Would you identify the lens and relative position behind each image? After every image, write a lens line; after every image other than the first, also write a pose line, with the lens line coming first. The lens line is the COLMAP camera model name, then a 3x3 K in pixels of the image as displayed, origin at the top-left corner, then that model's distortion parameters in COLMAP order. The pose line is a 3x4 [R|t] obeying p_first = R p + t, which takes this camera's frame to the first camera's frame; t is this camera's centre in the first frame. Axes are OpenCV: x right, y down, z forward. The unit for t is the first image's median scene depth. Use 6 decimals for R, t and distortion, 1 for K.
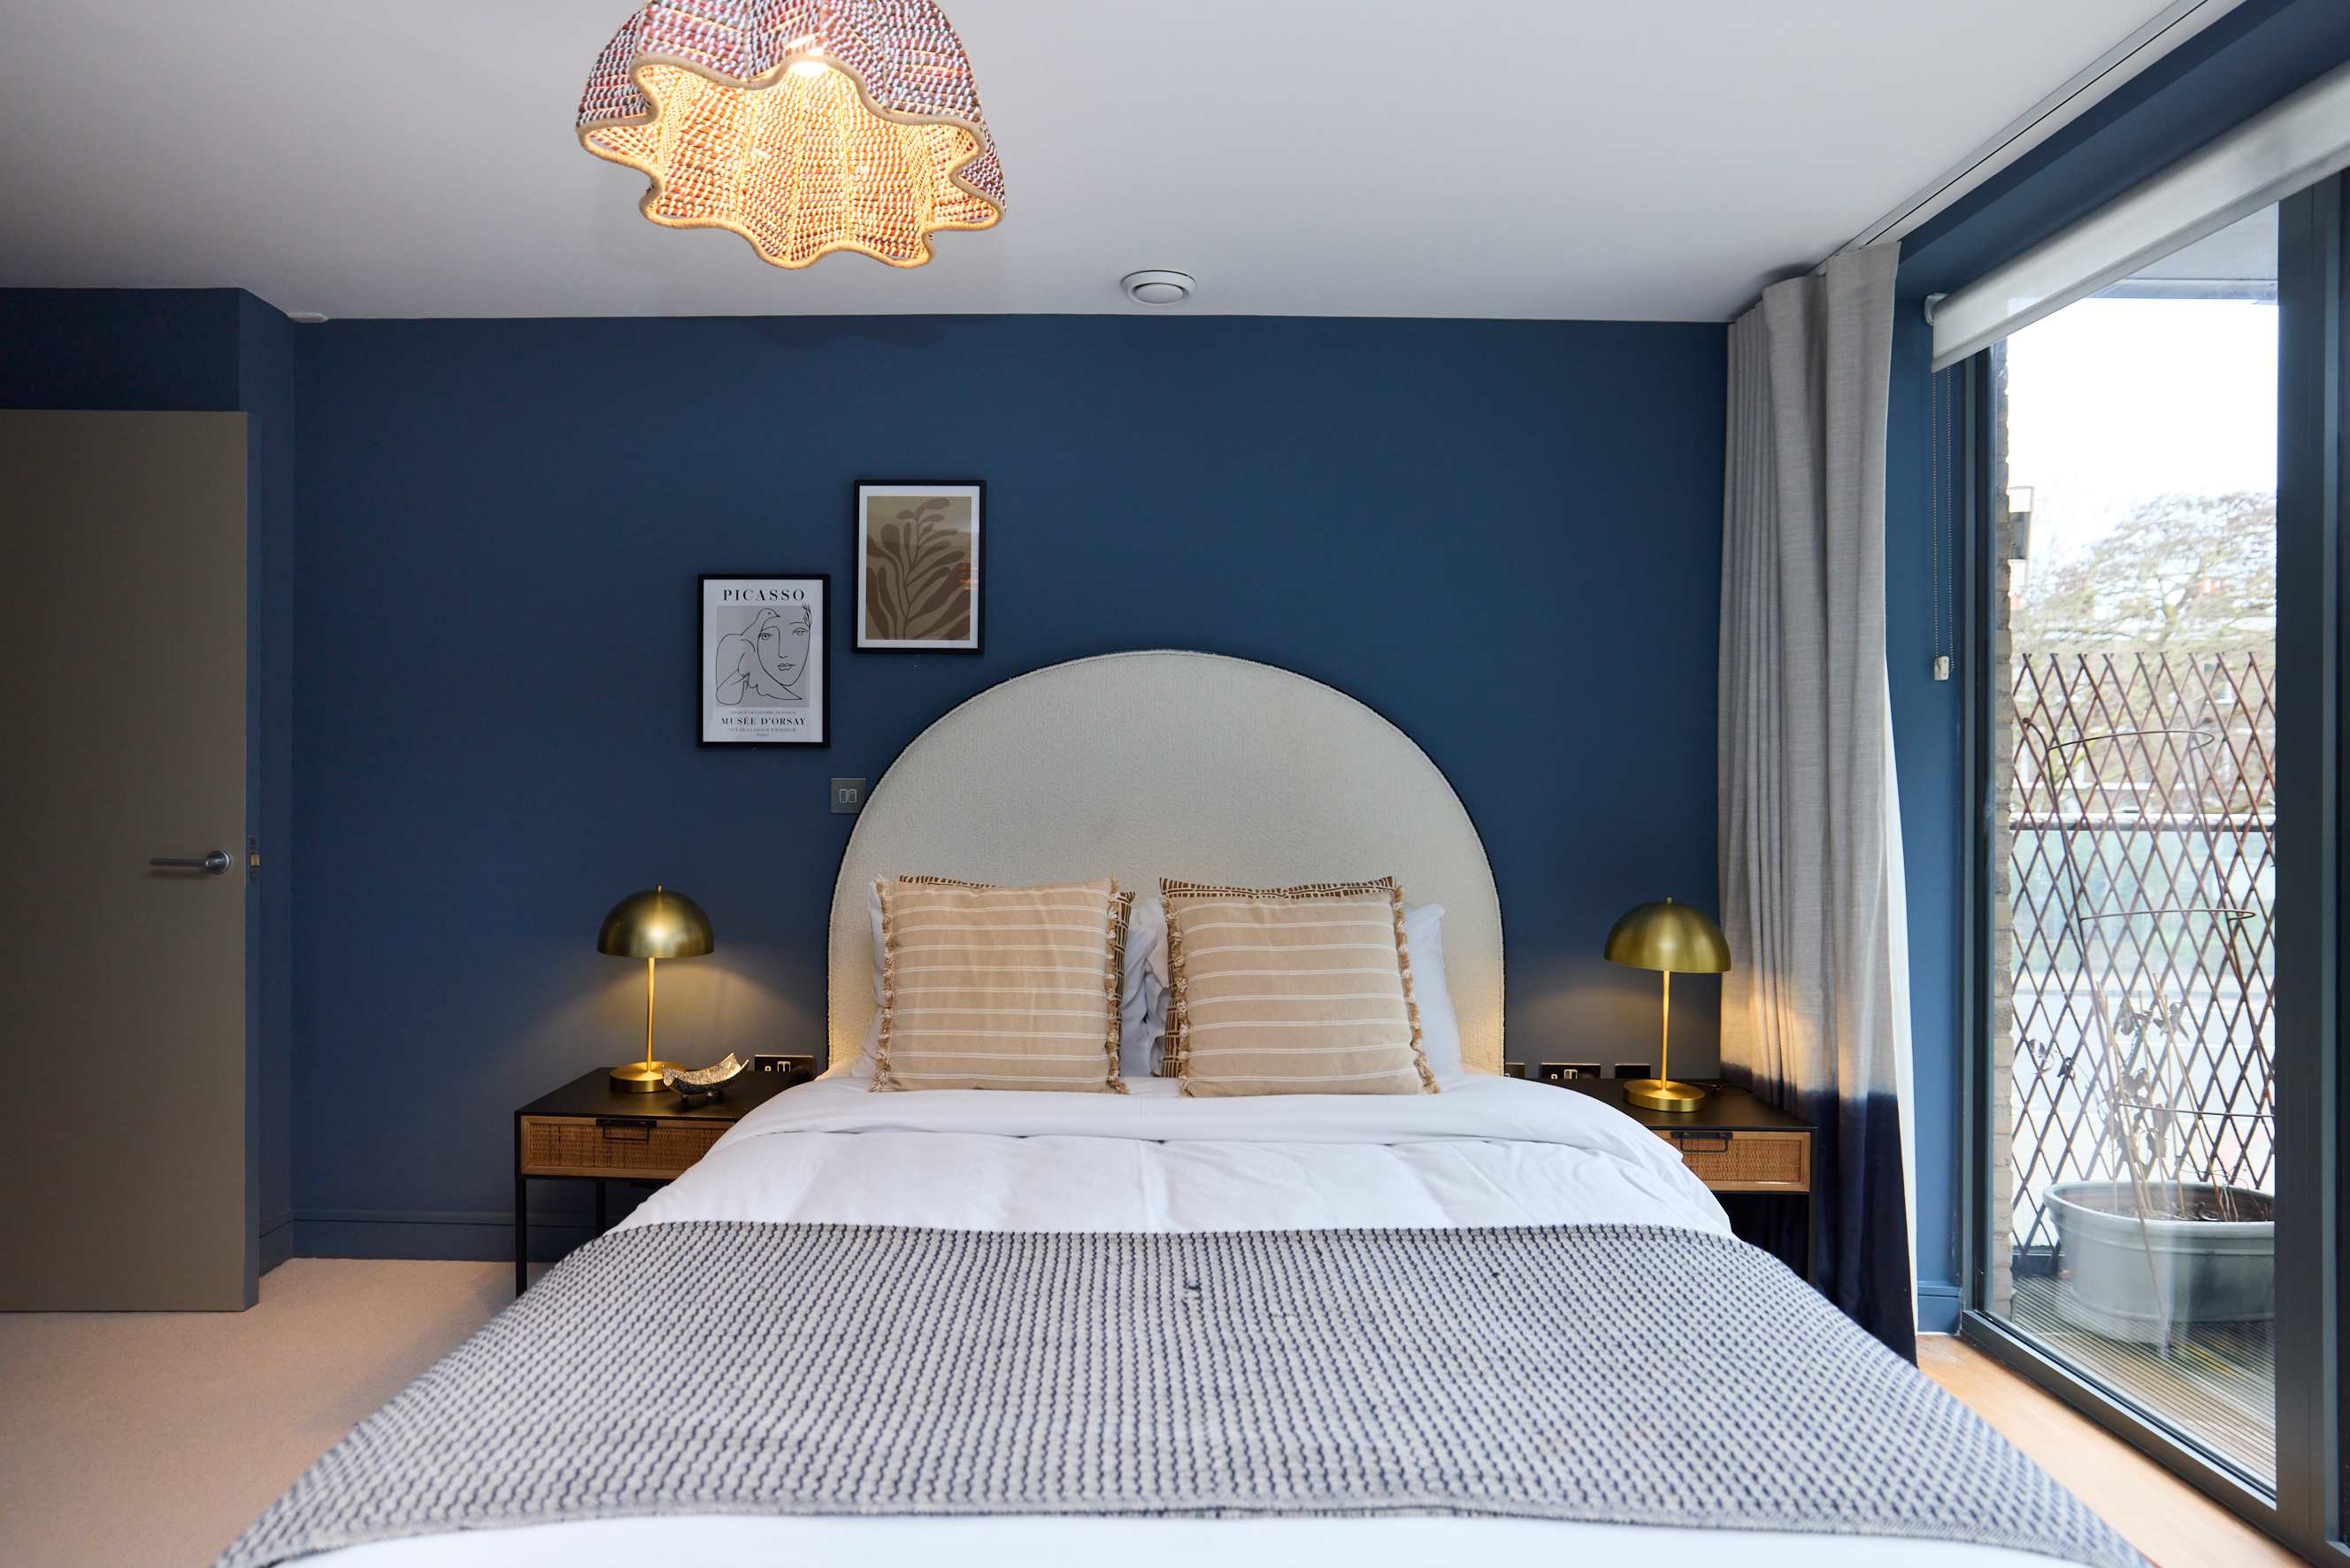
lens RADIAL K [[1259.7, 0, 1175.0], [0, 1259.7, 784.0], [0, 0, 1]] dist [-0.045891, 0.030888]
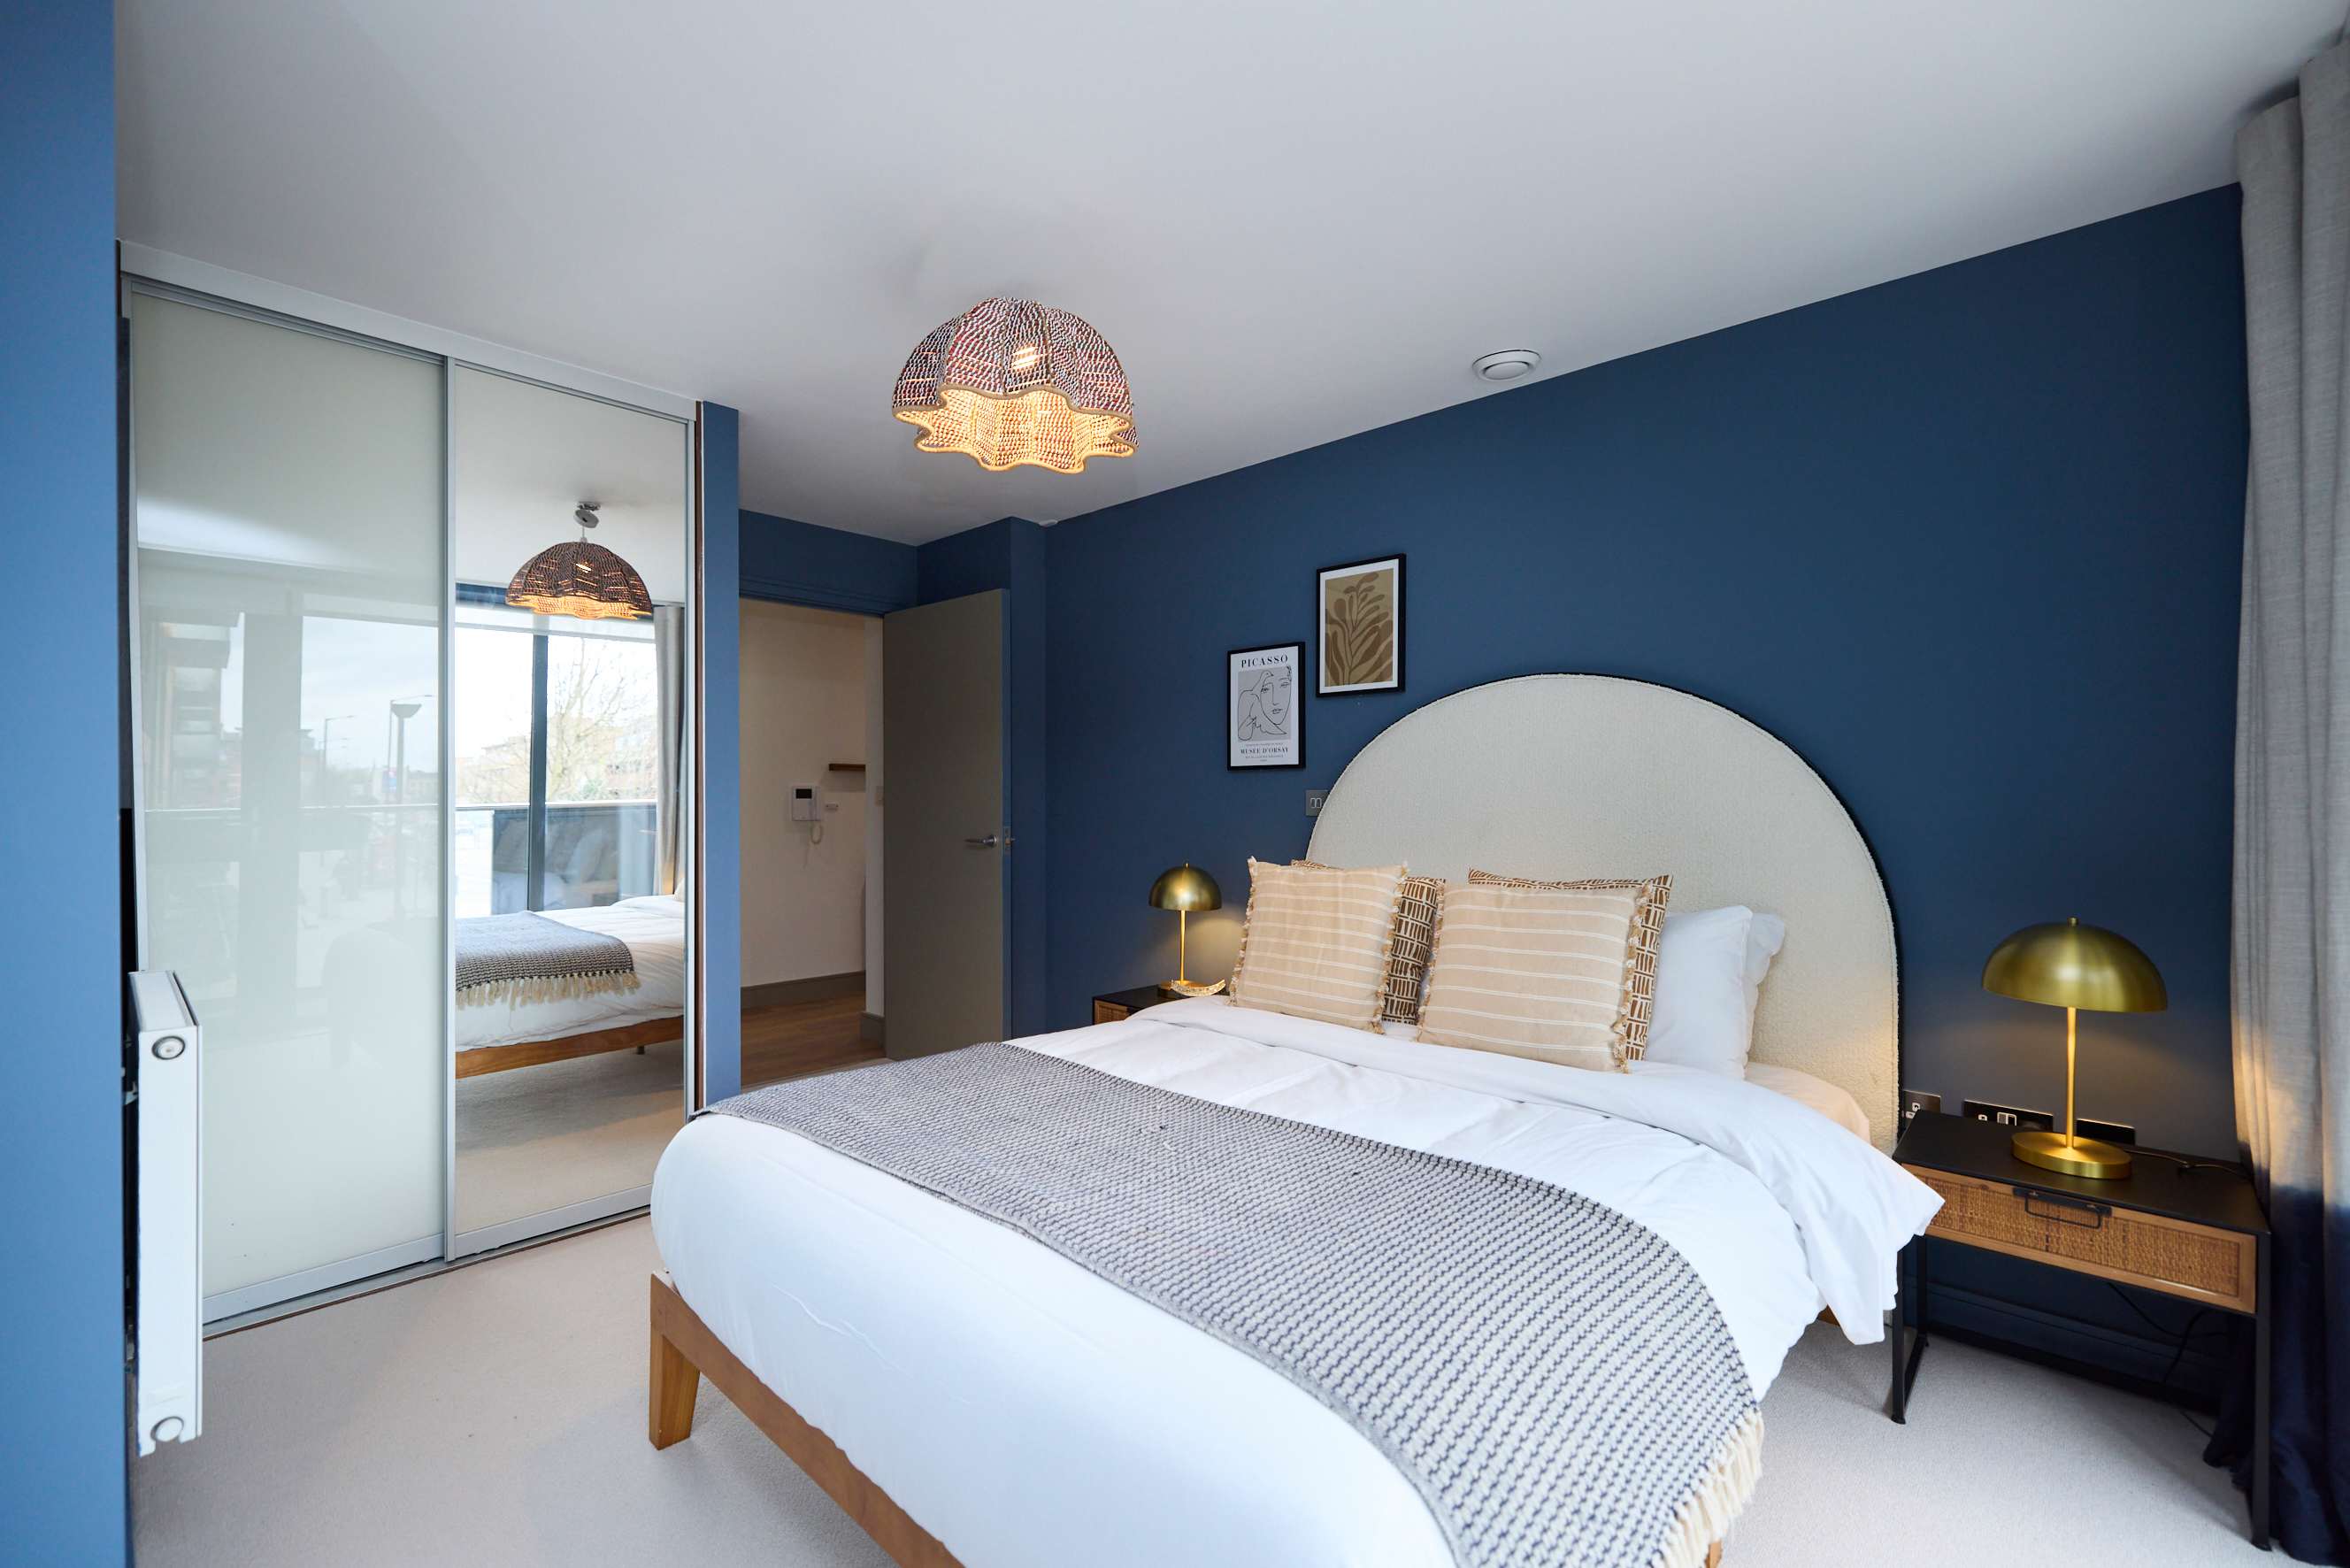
lens RADIAL K [[1124.2, 0, 1176.9], [0, 1124.2, 804.2], [0, 0, 1]] dist [0.001200, -0.000270]
pose [[0.698926, -0.005295, -0.715175, 0.542395], [0.006182, 0.999980, -0.001362, 0.012230], [0.715168, -0.003469, 0.698944, 0.046757]]
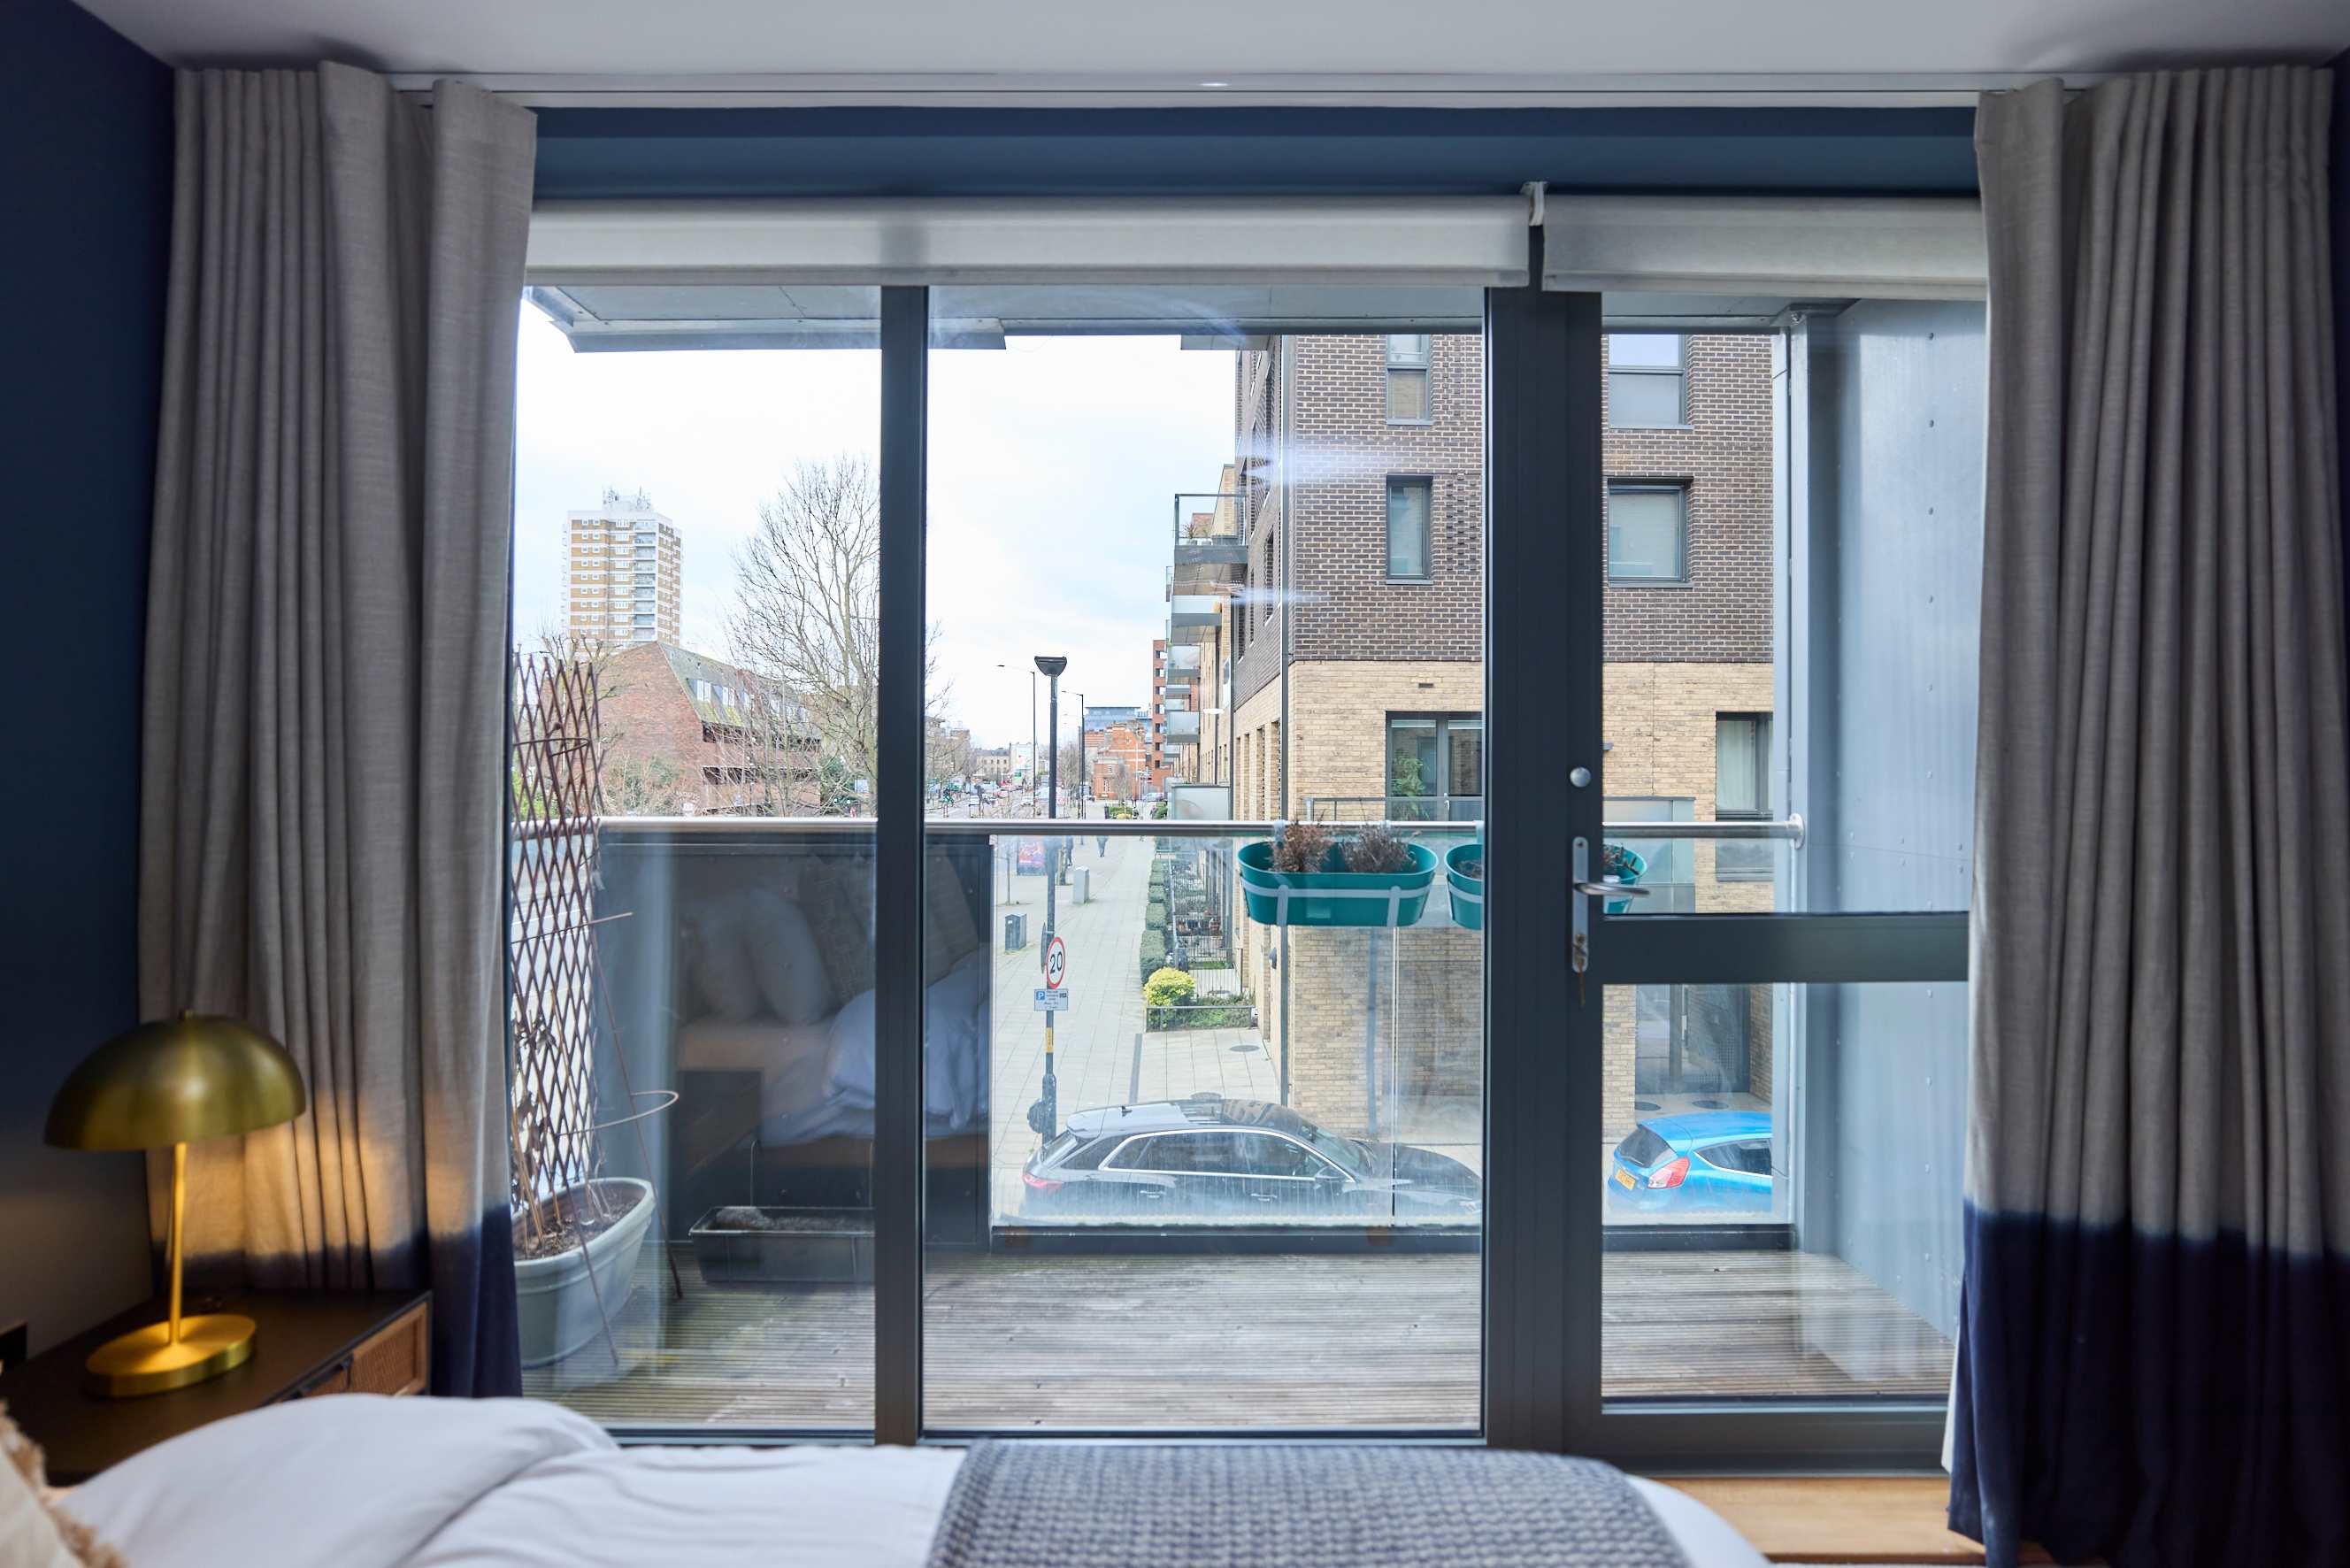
lens RADIAL K [[1231.2, 0, 1175.0], [0, 1231.2, 784.0], [0, 0, 1]] dist [0.021414, 0.000193]
pose [[0.058264, -0.002603, 0.998298, -0.168599], [0.001521, 0.999996, 0.002519, -0.015178], [-0.998300, 0.001372, 0.058268, 0.534478]]
